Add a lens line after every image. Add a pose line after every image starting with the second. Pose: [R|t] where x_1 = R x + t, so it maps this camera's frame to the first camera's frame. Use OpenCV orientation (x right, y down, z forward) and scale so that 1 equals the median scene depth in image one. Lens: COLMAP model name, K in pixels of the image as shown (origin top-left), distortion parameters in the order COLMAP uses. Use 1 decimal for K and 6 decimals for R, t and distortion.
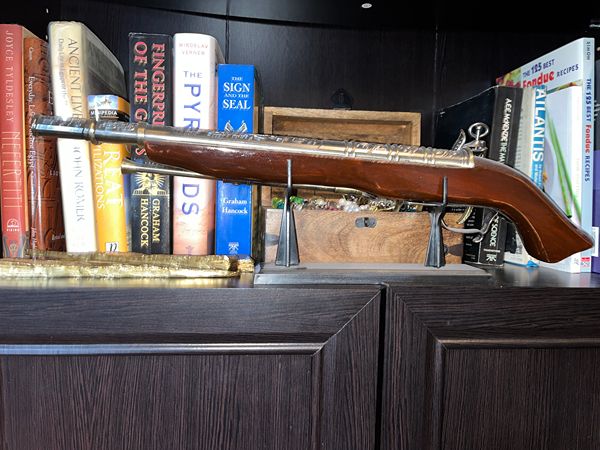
lens RADIAL K [[464.2, 0, 301.2], [0, 464.2, 225.5], [0, 0, 1]] dist [-0.006158, -0.033873]
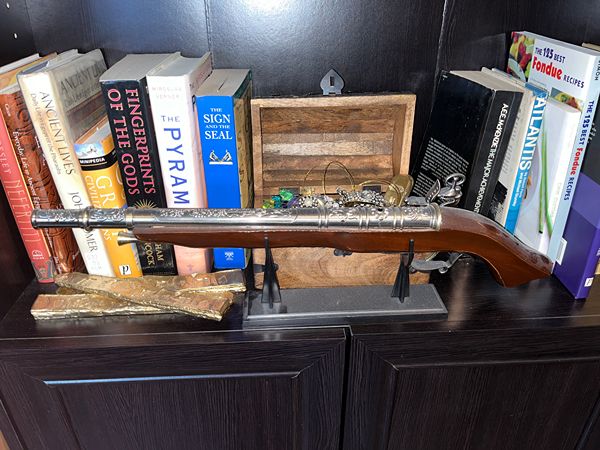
lens RADIAL K [[464.2, 0, 299.5], [0, 464.2, 221.6], [0, 0, 1]] dist [-0.006158, -0.033873]
pose [[0.997990, 0.002611, -0.063310, 0.099179], [0.025271, 0.899848, 0.435471, -0.525662], [0.058107, -0.436196, 0.897974, 0.028698]]
